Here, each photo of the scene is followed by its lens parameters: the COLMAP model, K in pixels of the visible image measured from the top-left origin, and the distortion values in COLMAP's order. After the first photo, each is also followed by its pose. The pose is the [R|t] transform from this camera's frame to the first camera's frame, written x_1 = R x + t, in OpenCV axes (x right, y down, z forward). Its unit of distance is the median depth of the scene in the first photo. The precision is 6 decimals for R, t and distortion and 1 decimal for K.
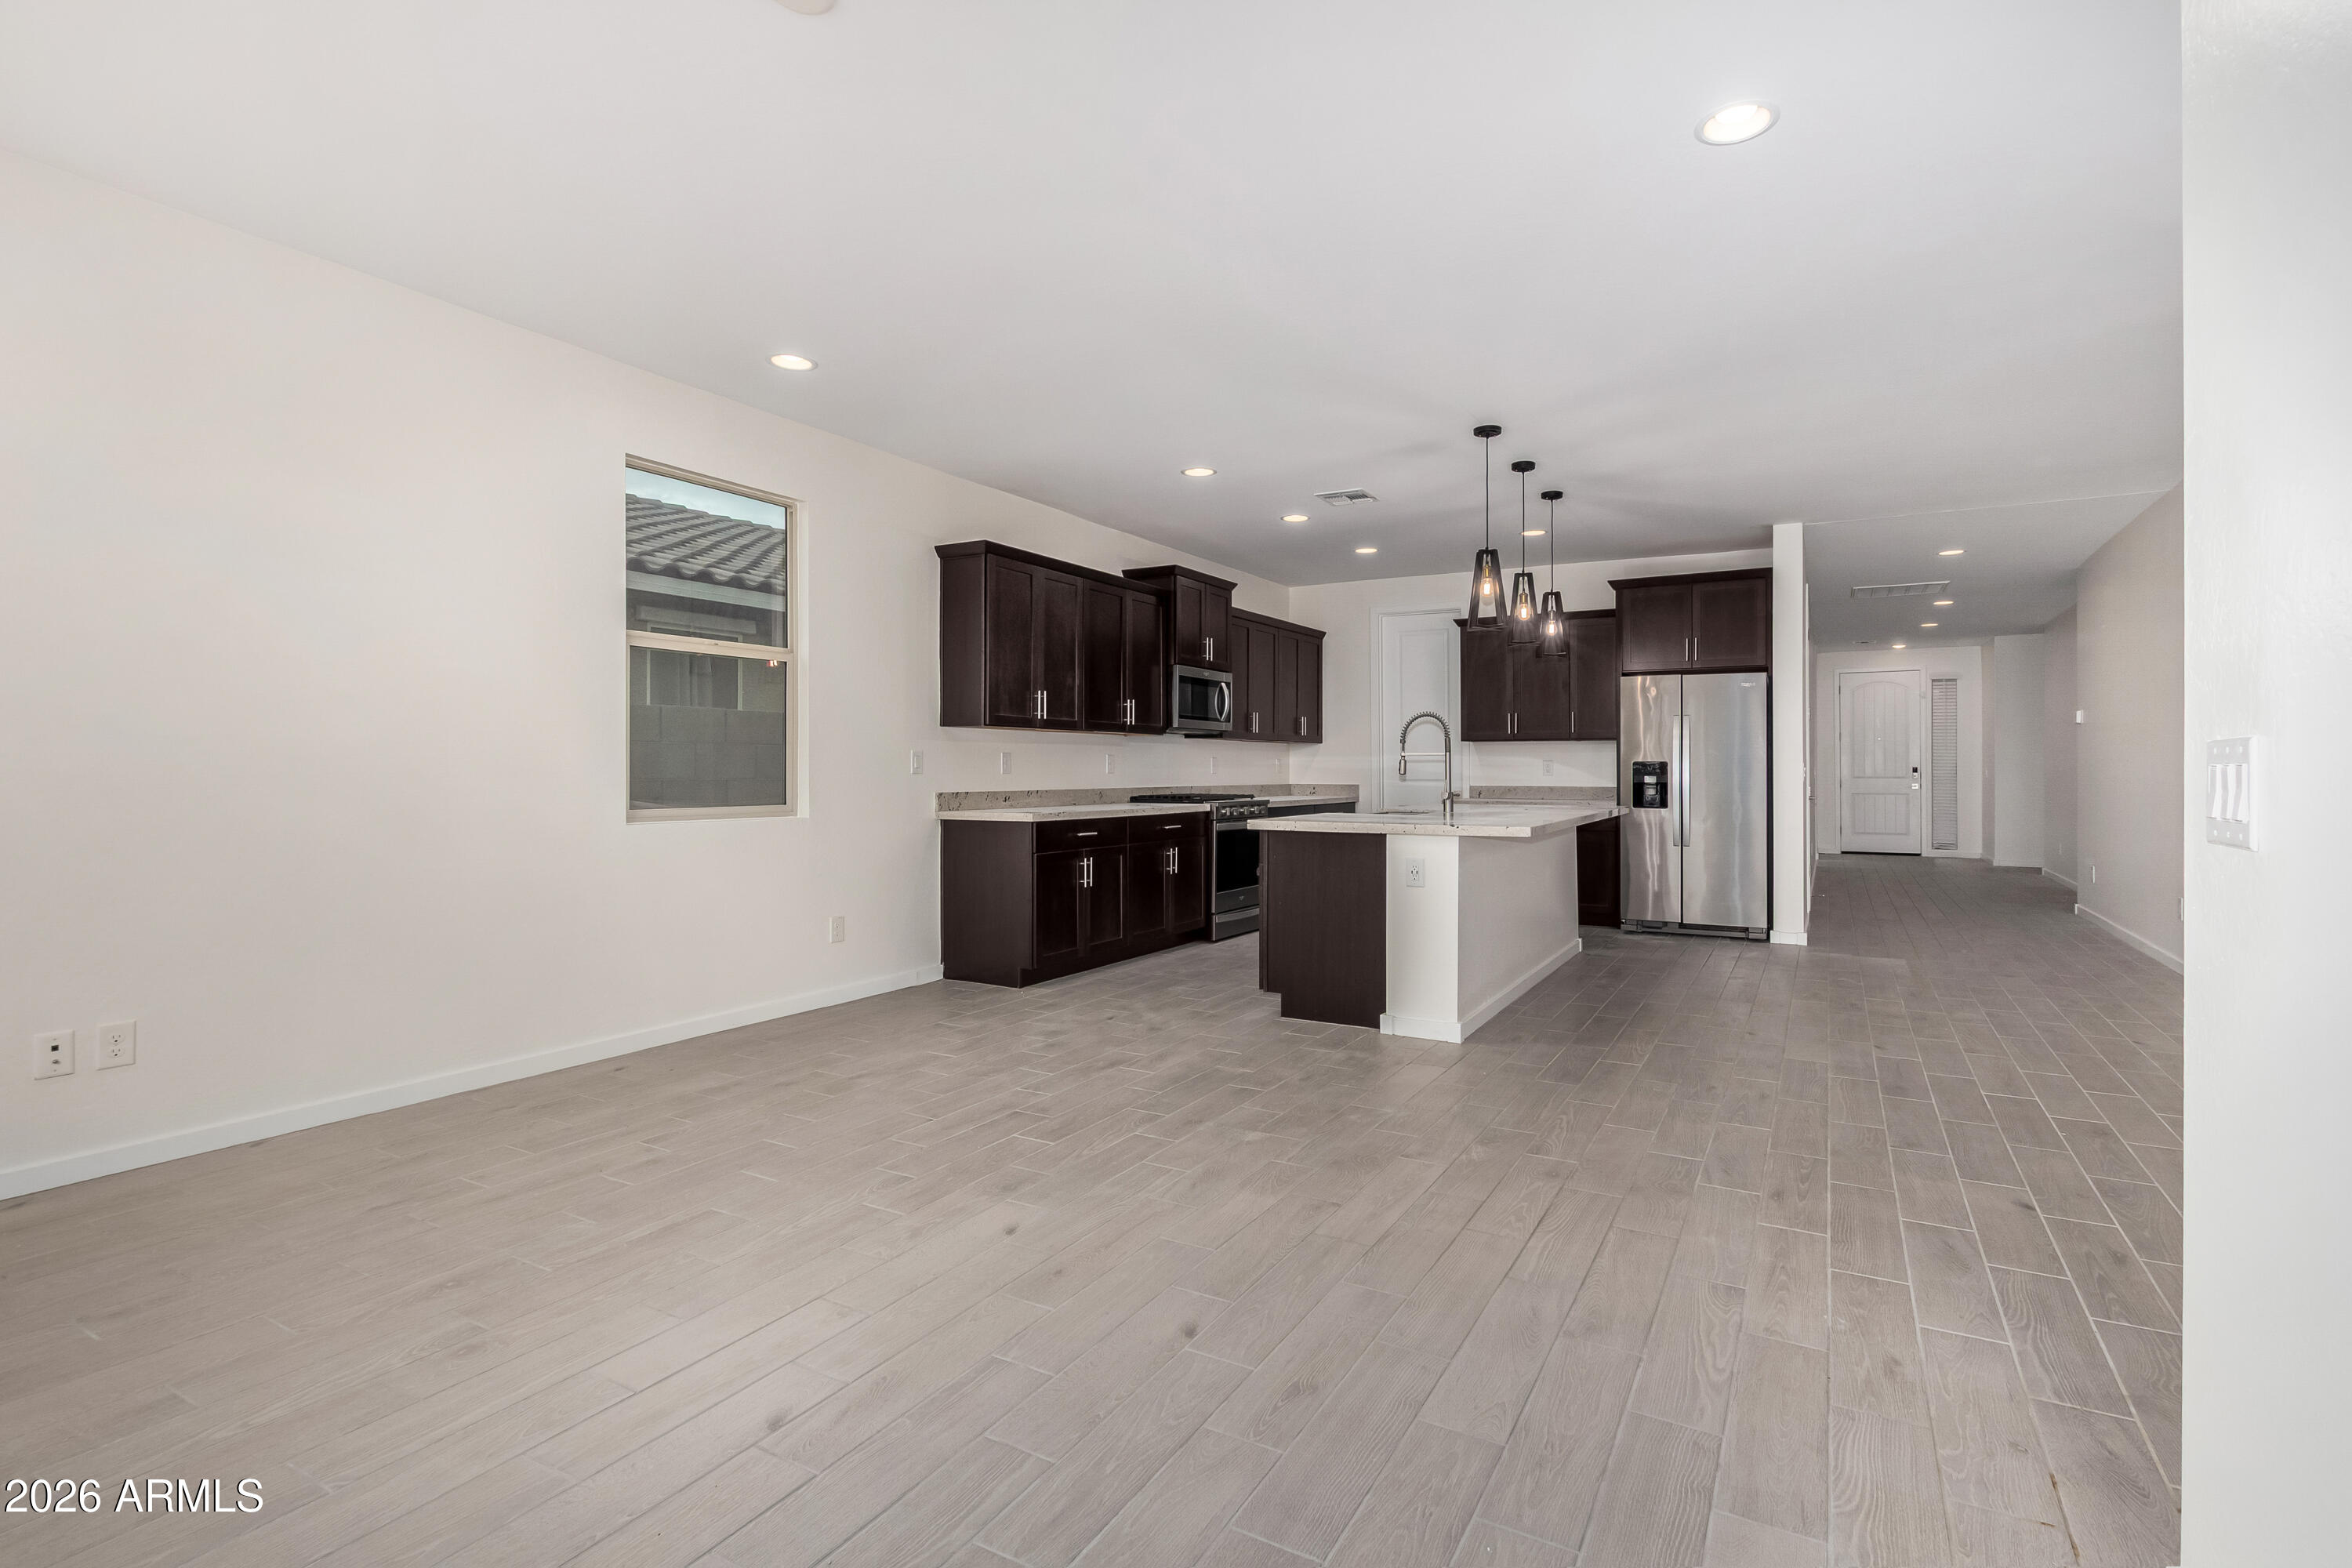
lens RADIAL K [[1073.4, 0, 1202.9], [0, 1073.4, 766.6], [0, 0, 1]] dist [0.004888, -0.001173]
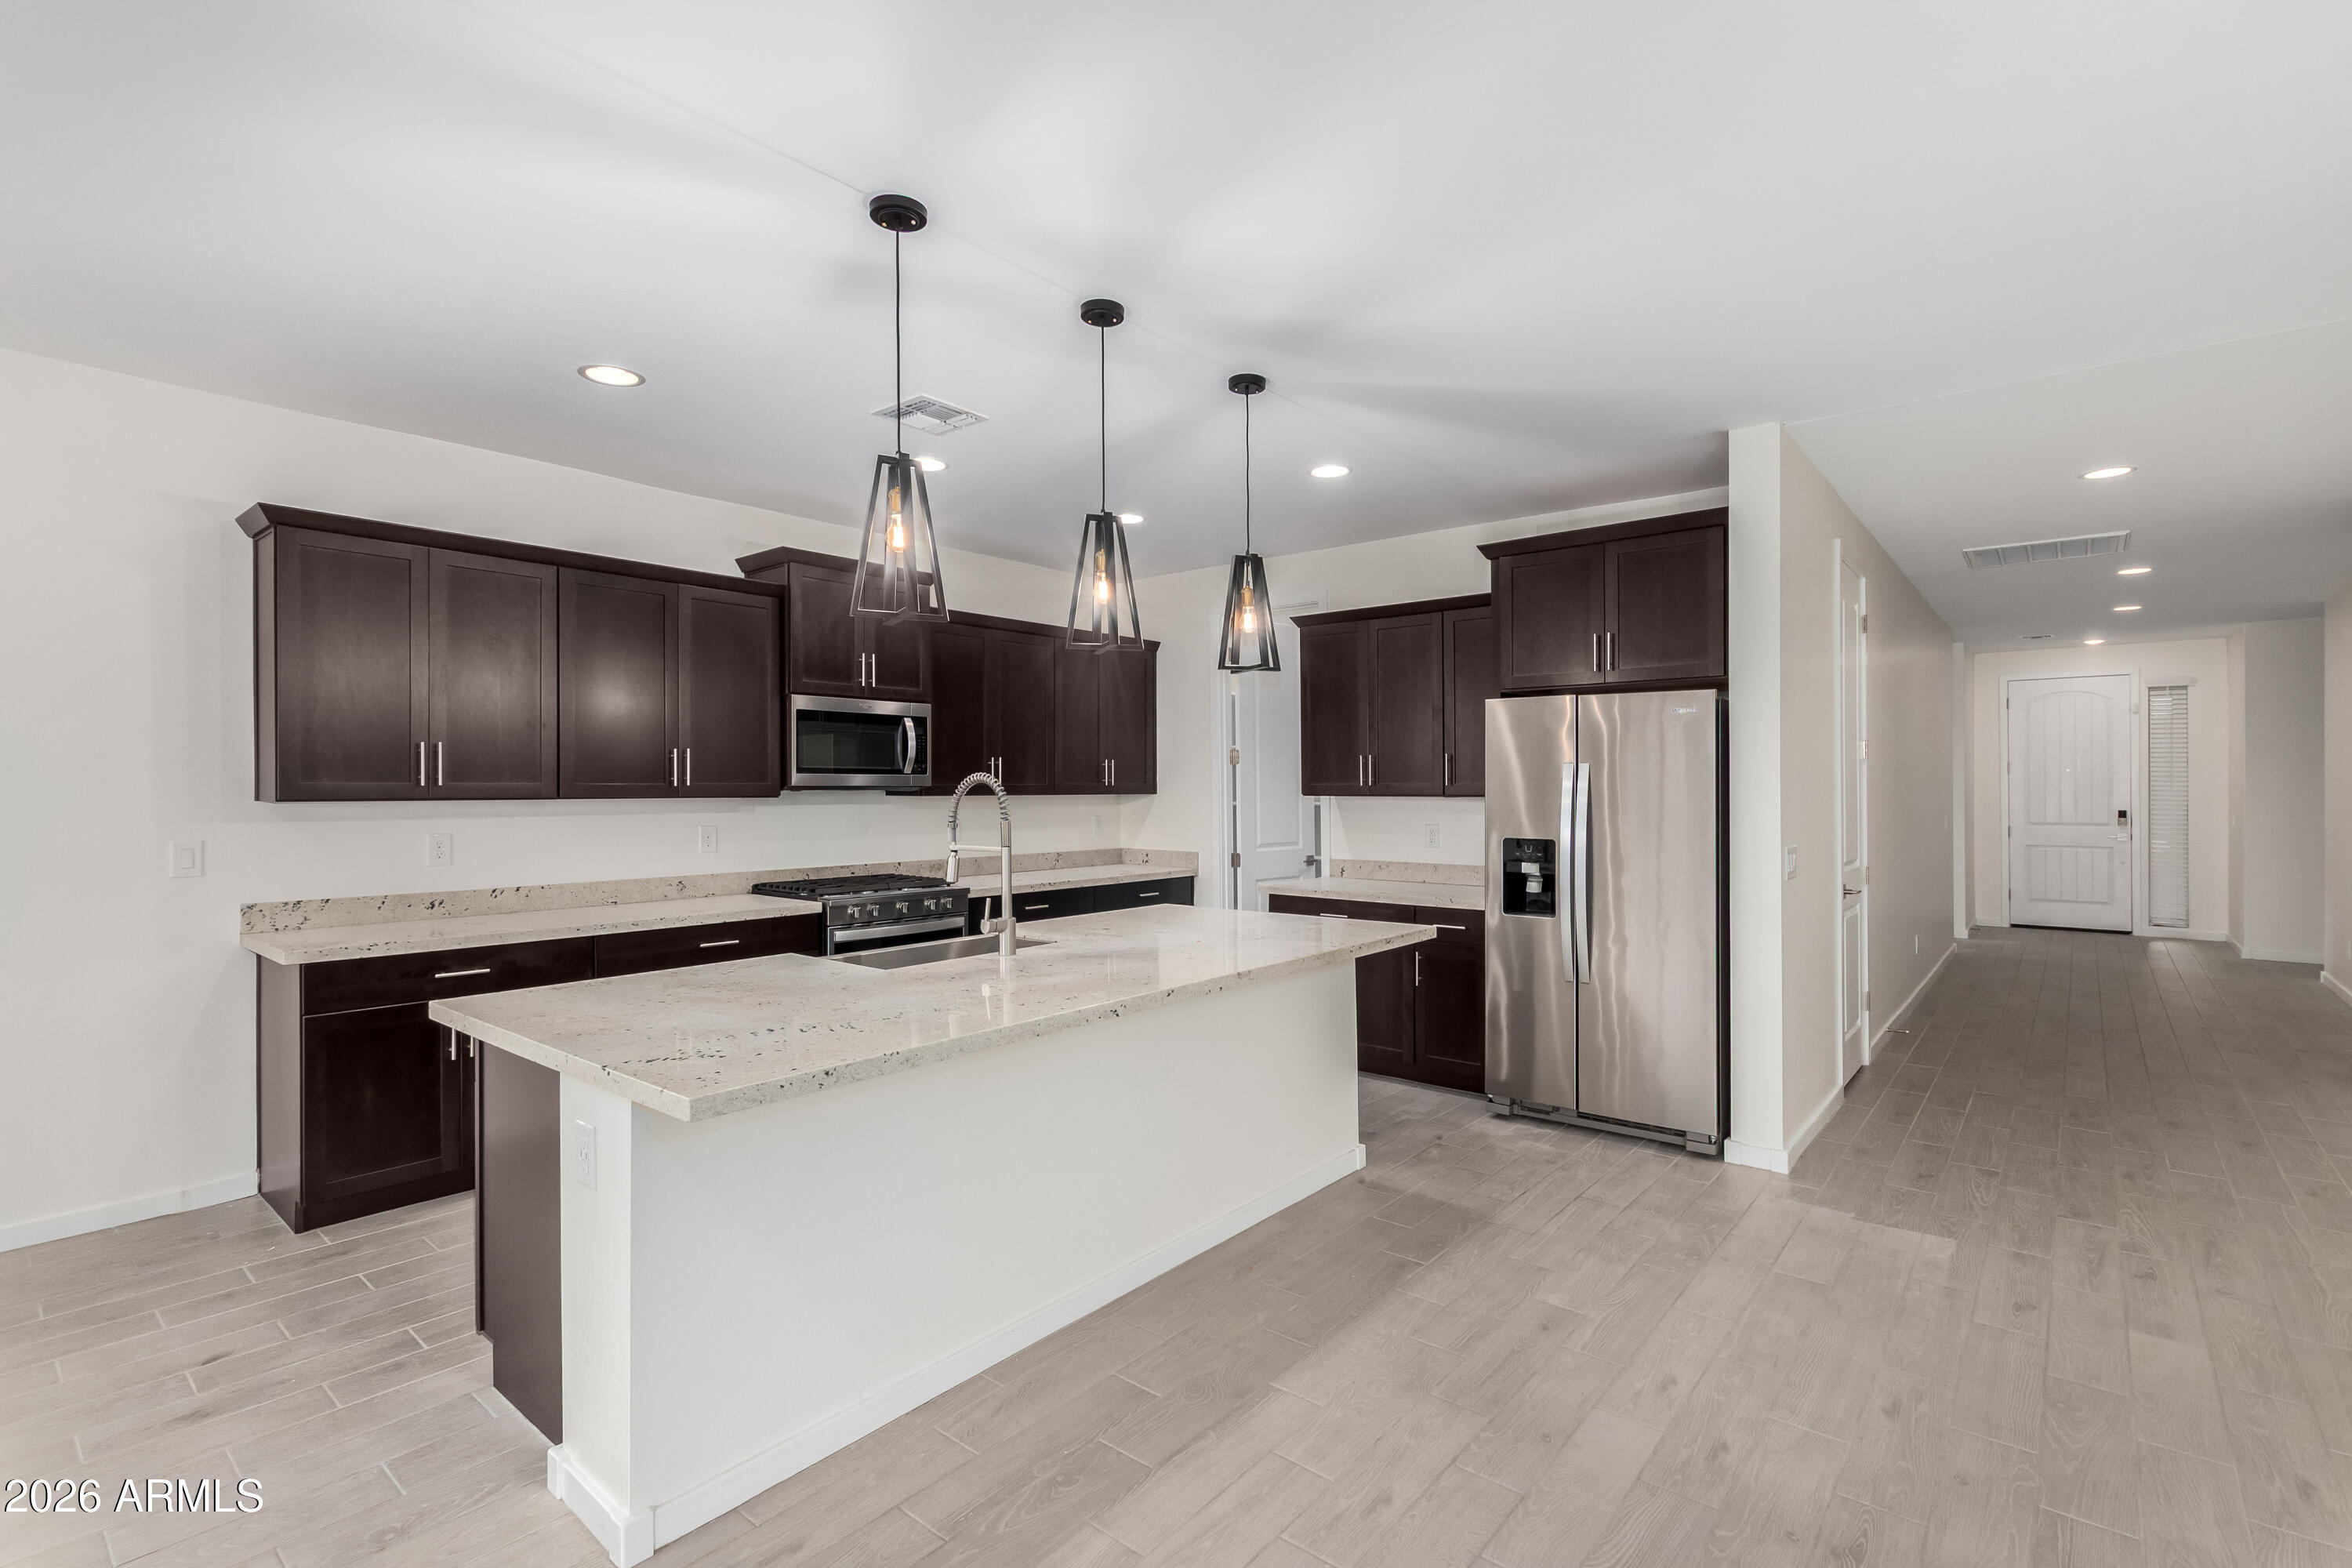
lens RADIAL K [[1073.4, 0, 1189.9], [0, 1073.4, 787.8], [0, 0, 1]] dist [0.004888, -0.001173]
pose [[0.986264, -0.002578, -0.165157, 0.331263], [0.003147, 0.999990, 0.003179, -0.036387], [0.165148, -0.003655, 0.986262, 0.375317]]
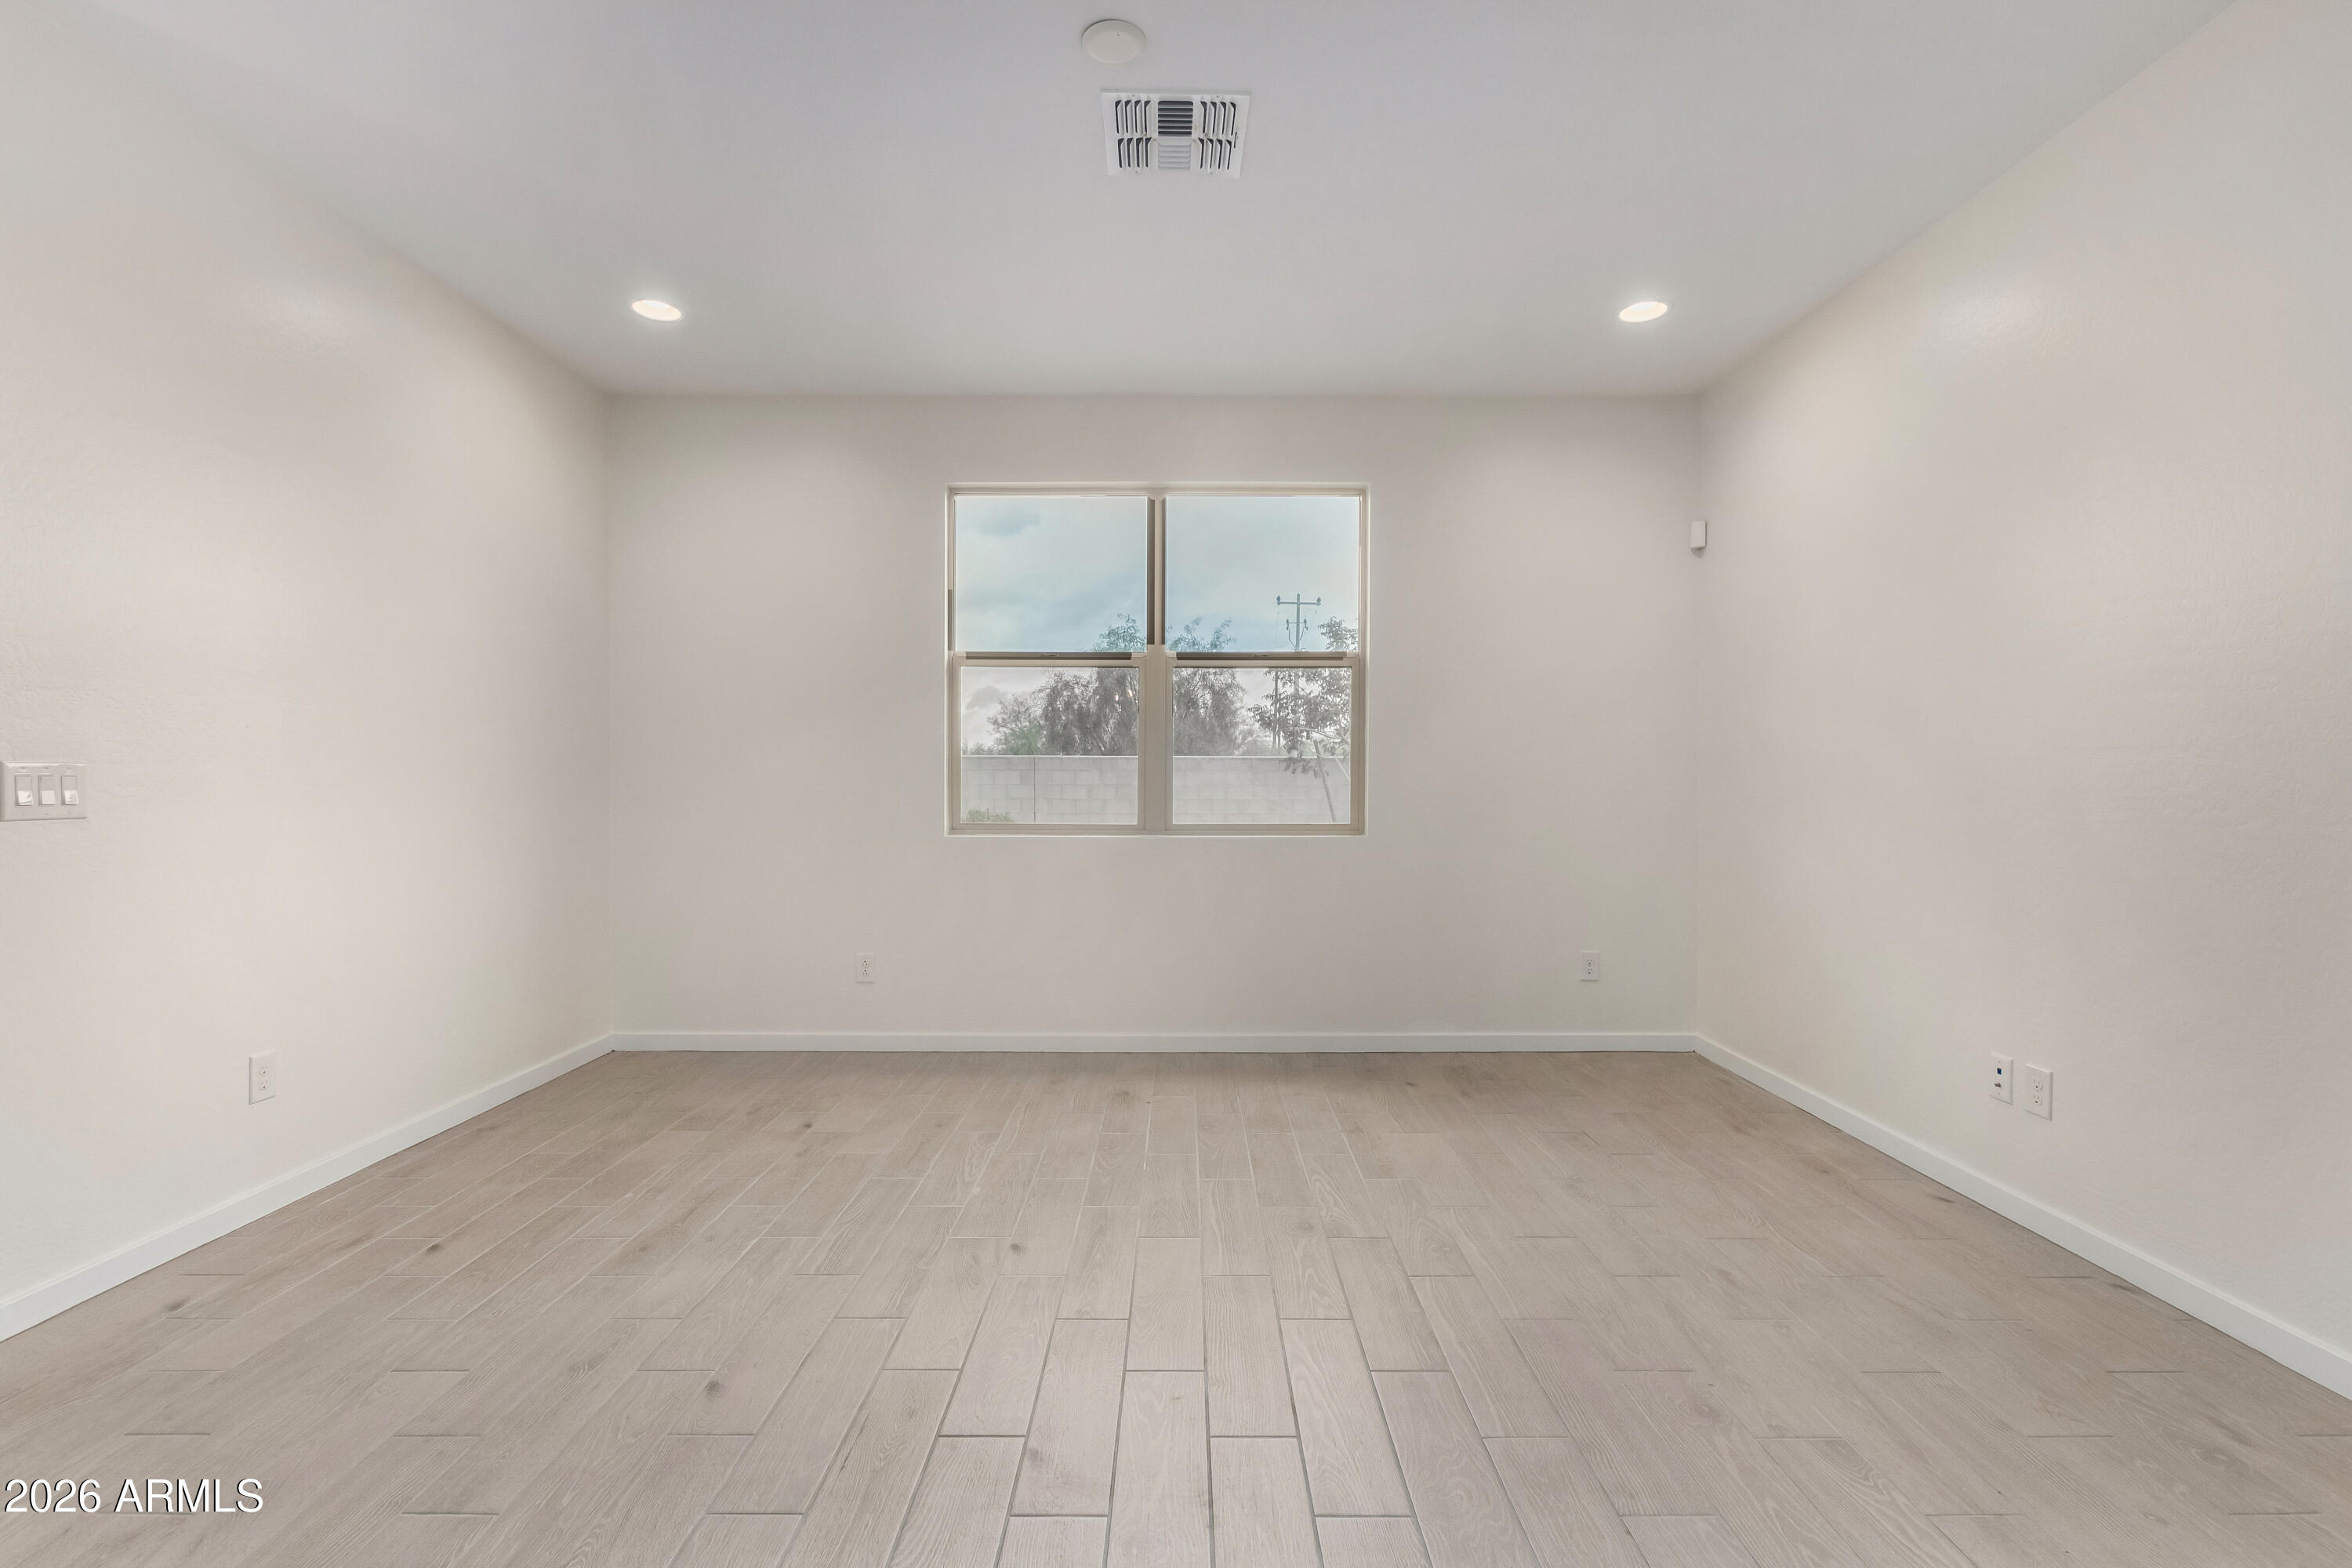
lens RADIAL K [[1073.4, 0, 1182.5], [0, 1073.4, 785.6], [0, 0, 1]] dist [0.004888, -0.001173]
pose [[-0.864491, -0.001484, -0.502647, 0.031903], [-0.000908, 0.999999, -0.001392, 0.000669], [0.502648, -0.000747, -0.864491, 0.599674]]
